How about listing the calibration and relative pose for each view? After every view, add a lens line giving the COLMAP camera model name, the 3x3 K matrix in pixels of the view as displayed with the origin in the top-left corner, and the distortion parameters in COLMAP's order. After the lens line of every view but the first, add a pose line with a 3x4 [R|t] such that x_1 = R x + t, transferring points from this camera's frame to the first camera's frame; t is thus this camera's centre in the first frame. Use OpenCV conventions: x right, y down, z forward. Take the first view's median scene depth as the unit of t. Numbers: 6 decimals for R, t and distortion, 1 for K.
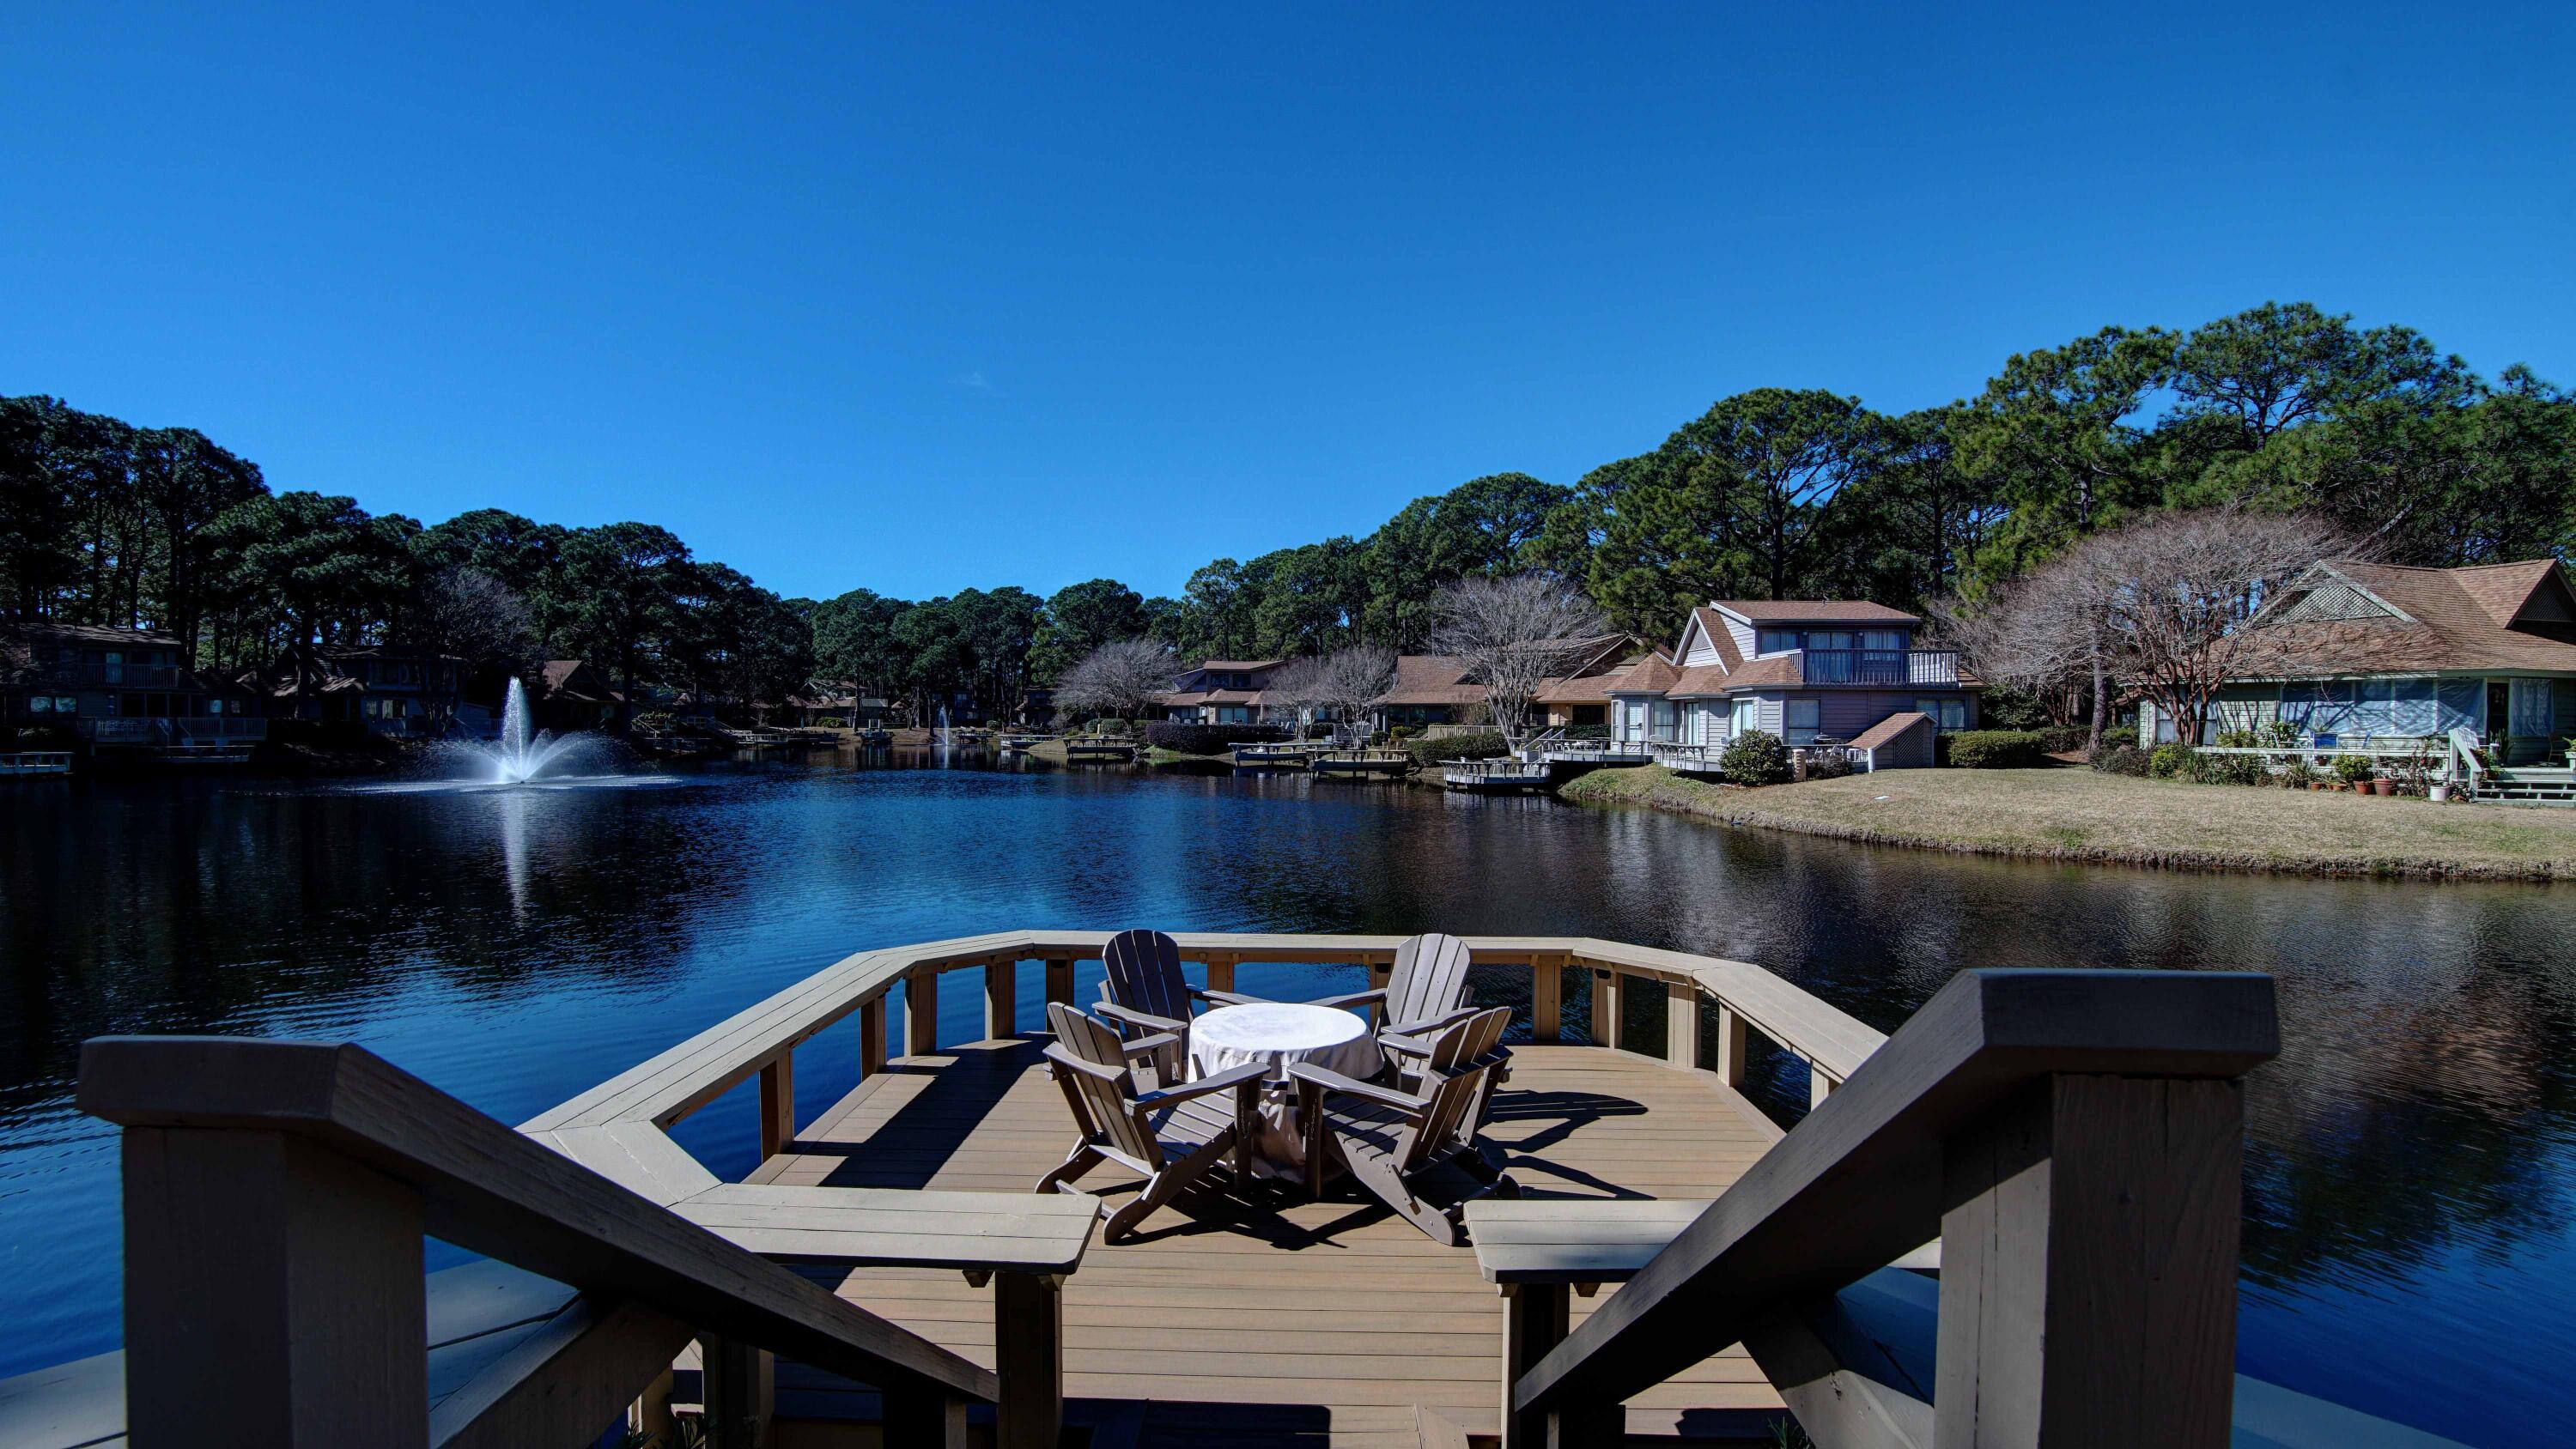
lens RADIAL K [[1161.8, 0, 1284.0], [0, 1161.8, 734.1], [0, 0, 1]] dist [-0.030065, 0.005990]
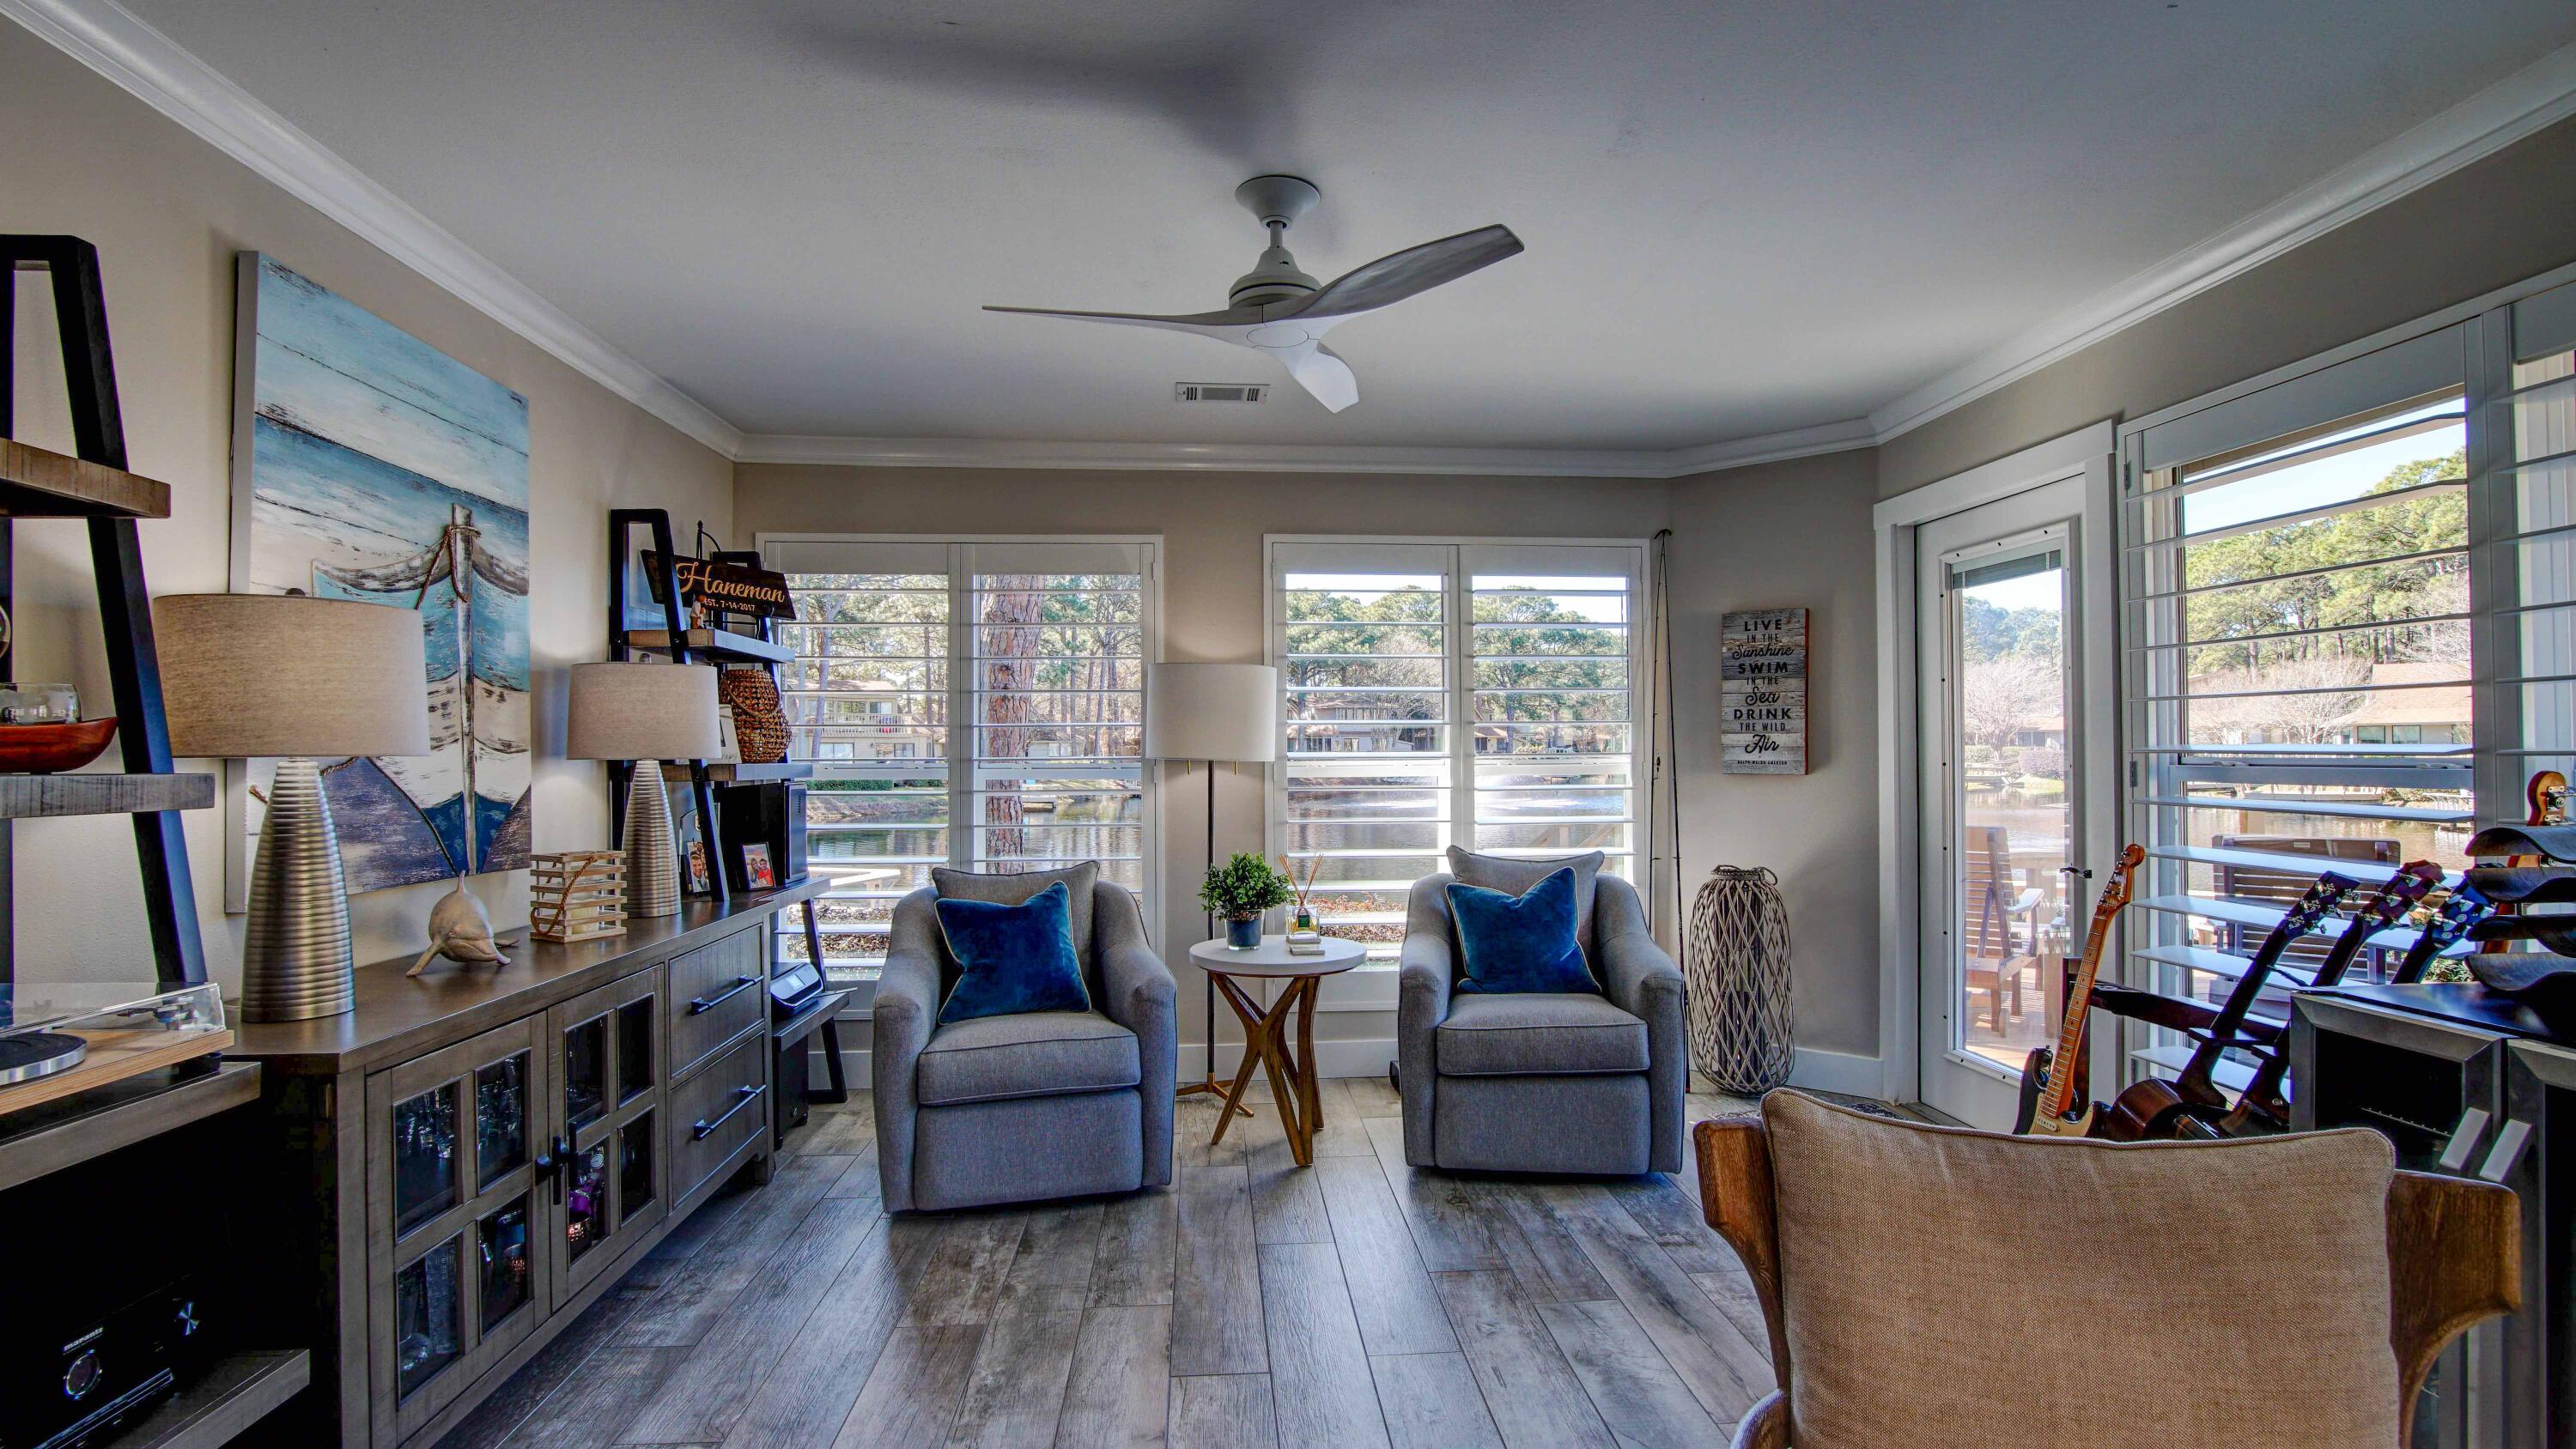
lens RADIAL K [[1161.8, 0, 1275.2], [0, 1161.8, 737.9], [0, 0, 1]] dist [-0.030065, 0.005990]
pose [[0.776383, -0.017180, -0.630027, 0.000278], [0.004832, 0.999761, -0.021308, -0.003070], [0.630243, 0.013499, 0.776281, -0.148181]]
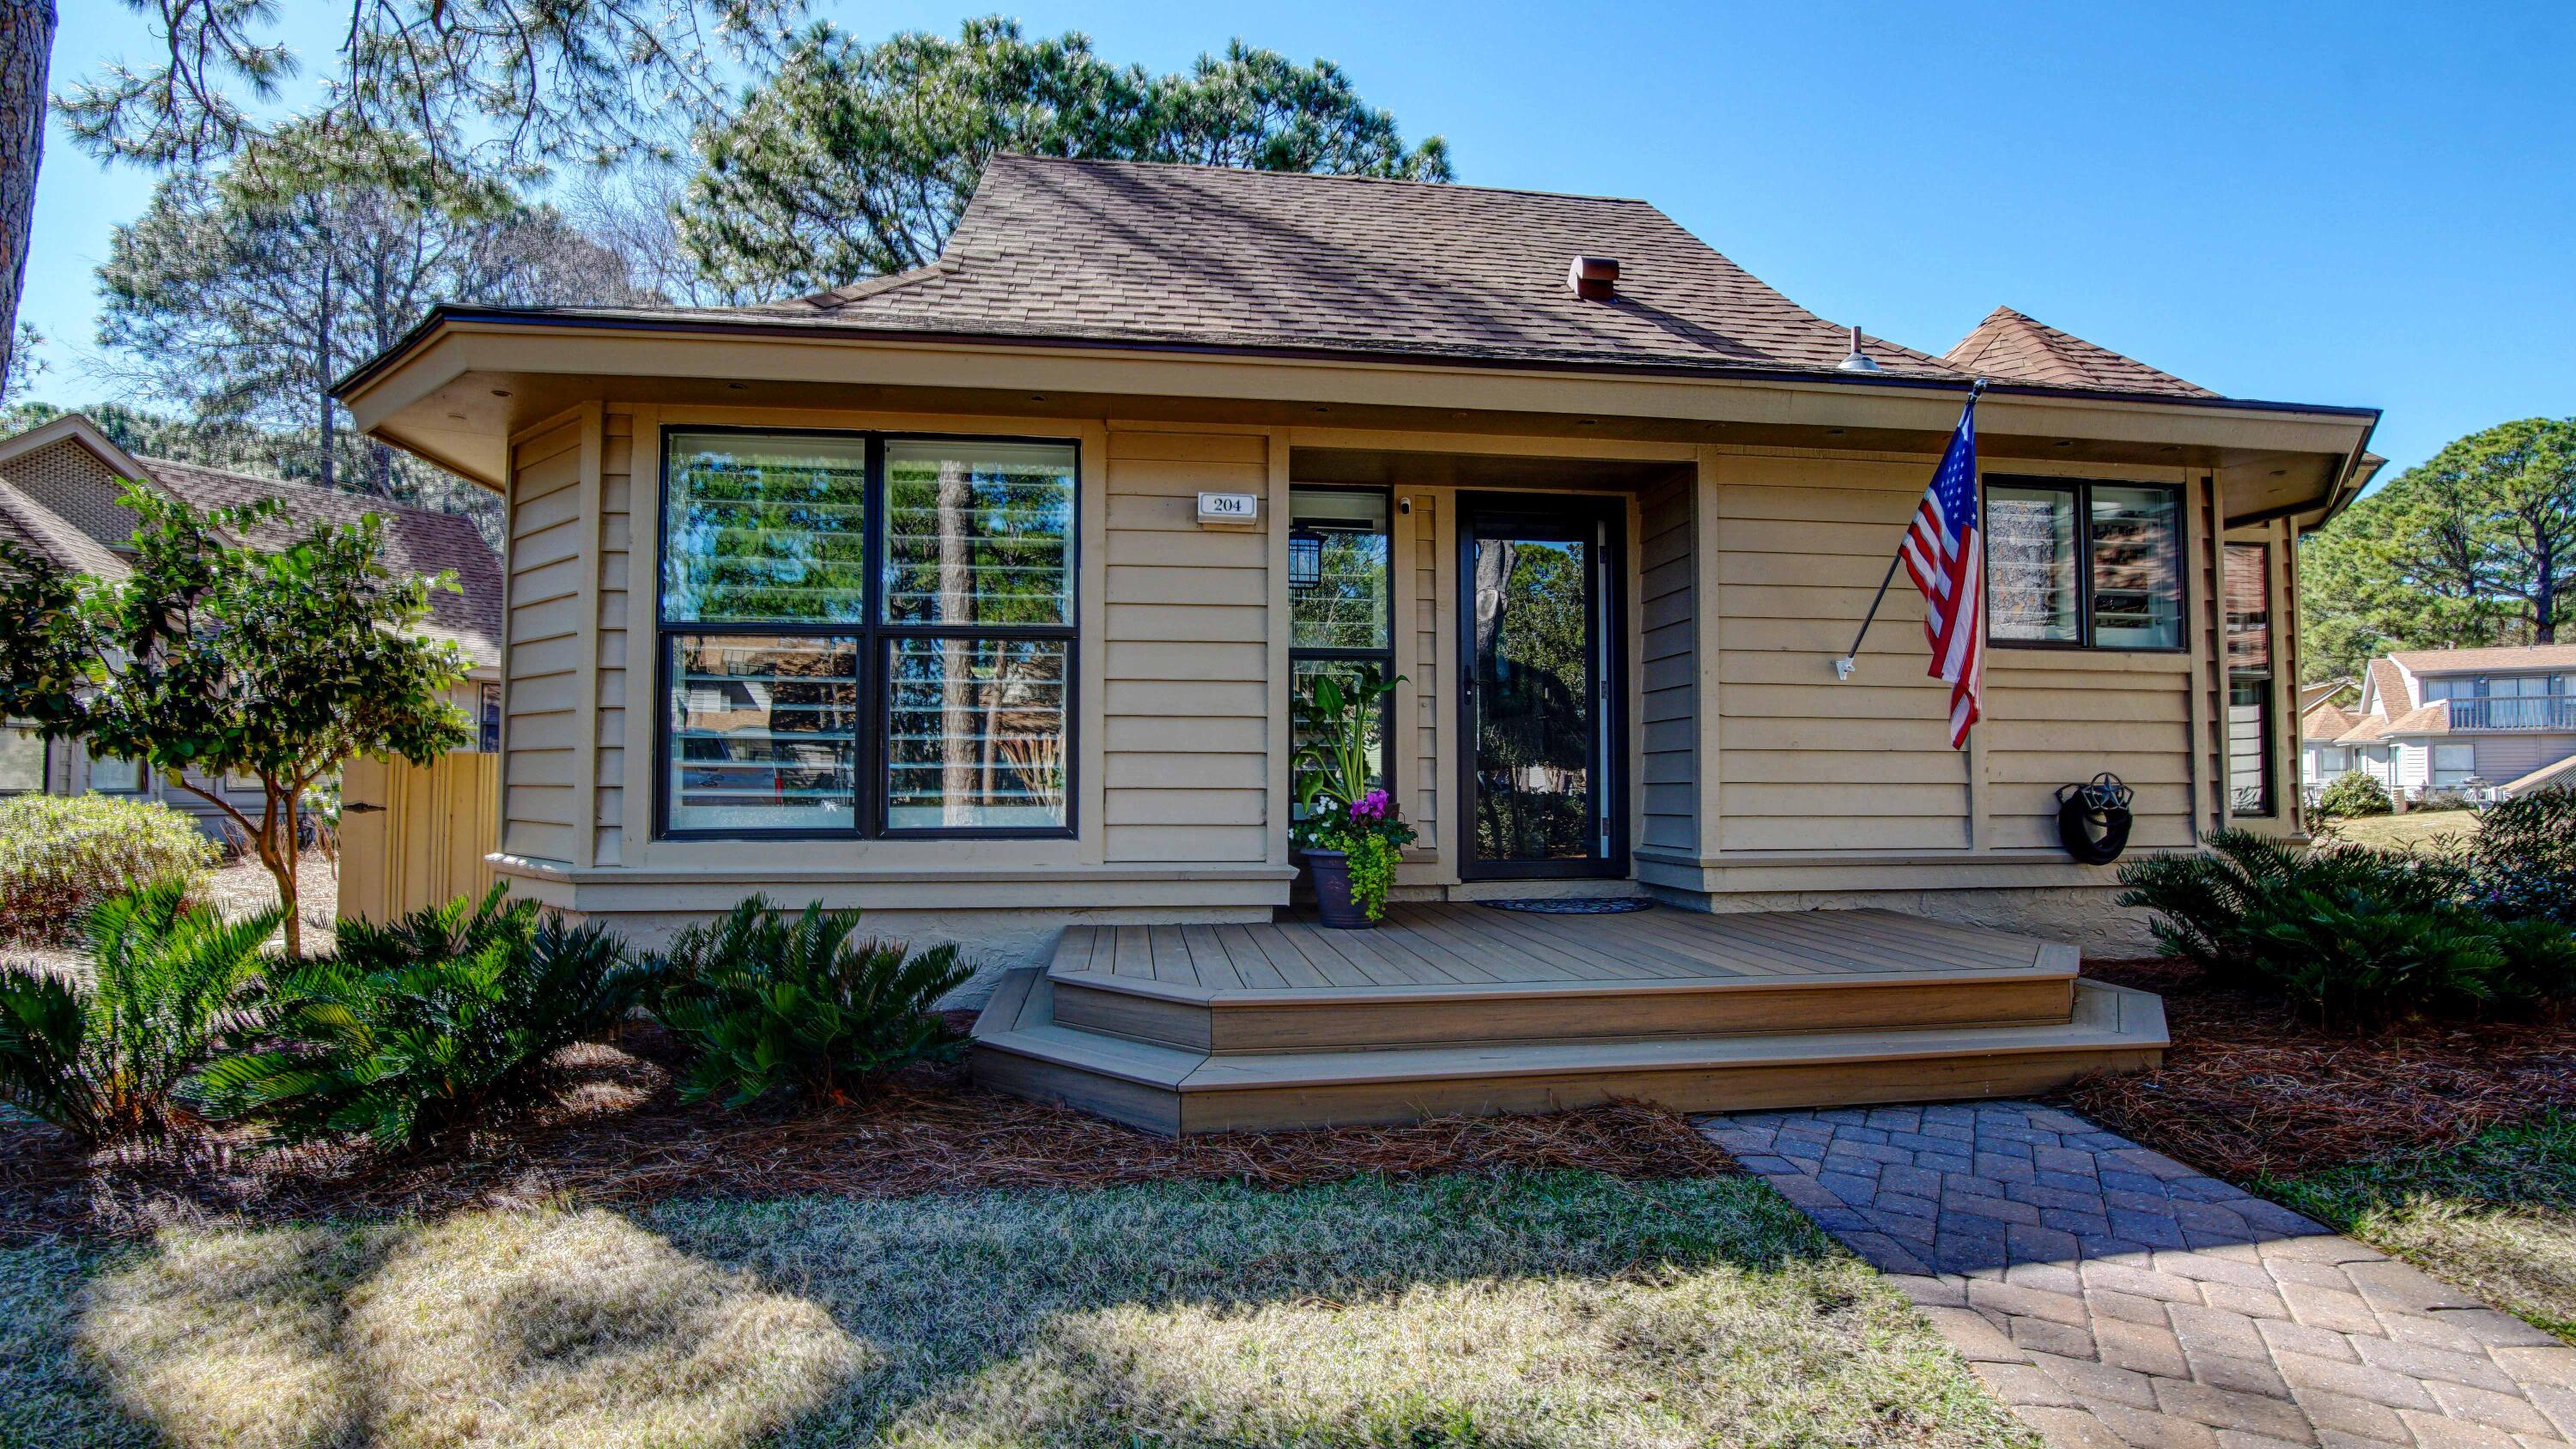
lens RADIAL K [[1161.8, 0, 1282.3], [0, 1161.8, 730.5], [0, 0, 1]] dist [-0.030065, 0.005990]
pose [[0.822649, -0.023666, -0.568057, 0.096482], [-0.005456, 0.998759, -0.049512, 0.010838], [0.568524, 0.043830, 0.821499, -0.341385]]
